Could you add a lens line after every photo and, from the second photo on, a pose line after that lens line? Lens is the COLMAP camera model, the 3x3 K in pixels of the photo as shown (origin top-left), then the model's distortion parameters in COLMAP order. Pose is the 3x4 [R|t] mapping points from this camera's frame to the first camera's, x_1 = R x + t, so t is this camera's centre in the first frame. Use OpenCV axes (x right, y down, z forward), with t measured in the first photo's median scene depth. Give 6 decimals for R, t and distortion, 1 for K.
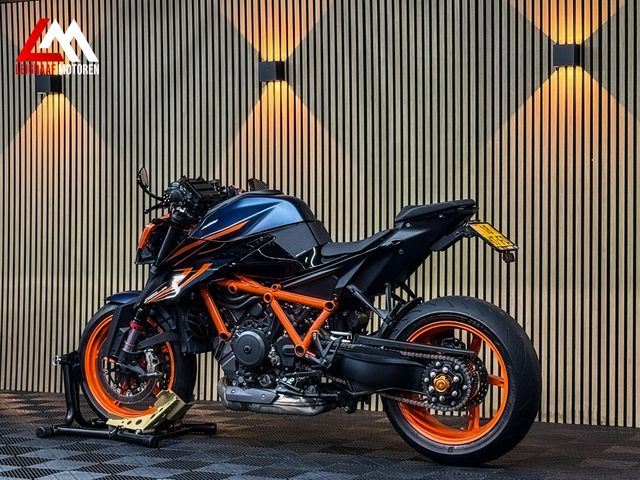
lens RADIAL K [[1369.9, 0, 317.4], [0, 1369.9, 233.2], [0, 0, 1]] dist [0.143793, 0.000000]
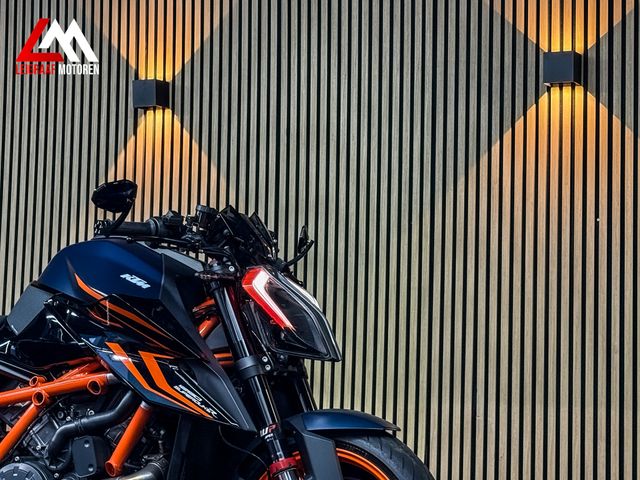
lens RADIAL K [[1361.0, 0, 320.3], [0, 1361.0, 240.0], [0, 0, 1]] dist [0.147142, 0.000000]
pose [[0.999319, 0.028267, 0.023707, 0.044725], [-0.026021, 0.995584, -0.090195, 0.022103], [-0.026152, 0.089517, 0.995642, 0.322116]]
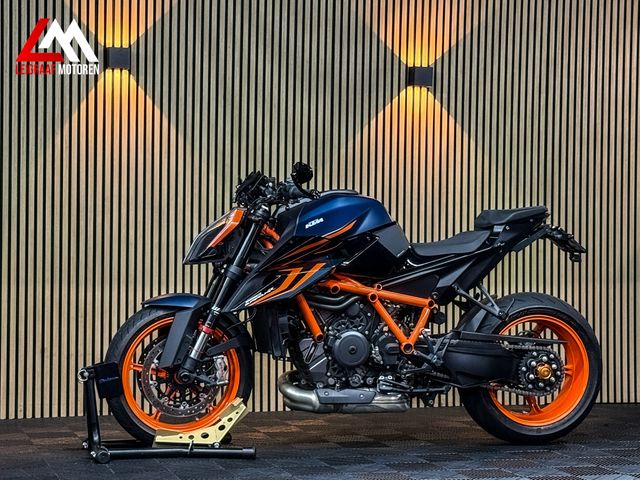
lens RADIAL K [[1369.9, 0, 317.2], [0, 1369.9, 240.4], [0, 0, 1]] dist [0.143793, 0.000000]
pose [[0.728157, 0.011952, 0.685306, -0.632722], [-0.013275, 0.999906, -0.003334, 0.007772], [-0.685281, -0.006670, 0.728248, 0.248550]]
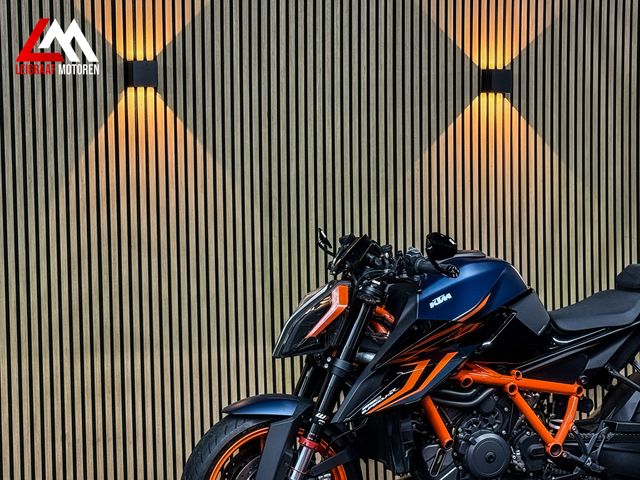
lens RADIAL K [[1369.9, 0, 318.9], [0, 1369.9, 239.7], [0, 0, 1]] dist [0.143793, 0.000000]
pose [[0.678593, -0.041818, 0.733323, -0.581299], [0.016776, 0.999000, 0.041444, -0.062154], [-0.734322, -0.015822, 0.678616, 0.454334]]
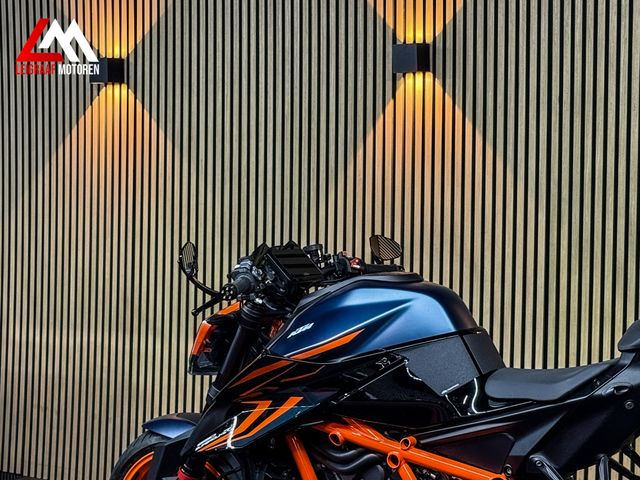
lens RADIAL K [[1369.9, 0, 323.0], [0, 1369.9, 237.1], [0, 0, 1]] dist [0.143793, 0.000000]
pose [[0.994714, 0.016947, -0.101273, -0.006570], [-0.012744, 0.999036, 0.042008, -0.062548], [0.101887, -0.040496, 0.993971, 0.339311]]
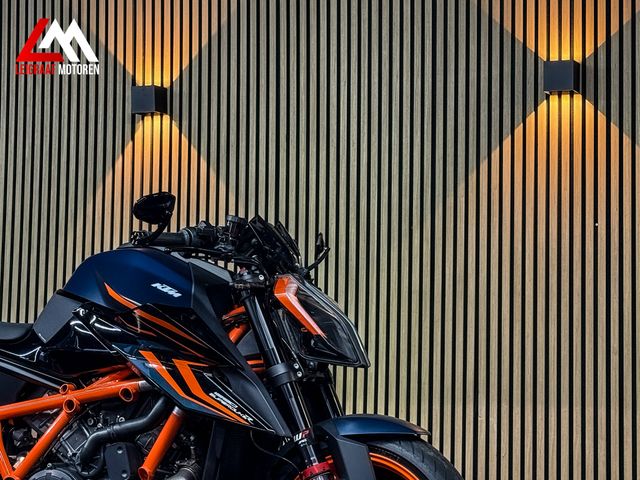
lens RADIAL K [[1361.0, 0, 321.8], [0, 1361.0, 245.3], [0, 0, 1]] dist [0.147142, 0.000000]
pose [[0.997345, 0.023991, 0.068761, 0.010839], [-0.018225, 0.996358, -0.083299, 0.018347], [-0.070509, 0.081825, 0.994150, 0.311782]]
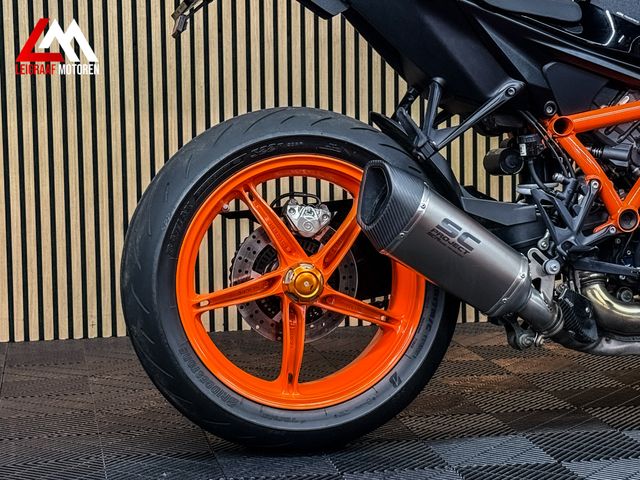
lens RADIAL K [[1361.0, 0, 318.1], [0, 1361.0, 239.0], [0, 0, 1]] dist [0.147142, 0.000000]
pose [[0.788036, -0.070359, 0.611595, -0.379368], [0.004679, 0.994103, 0.108335, 0.031645], [-0.615611, -0.082510, 0.783719, 0.608172]]
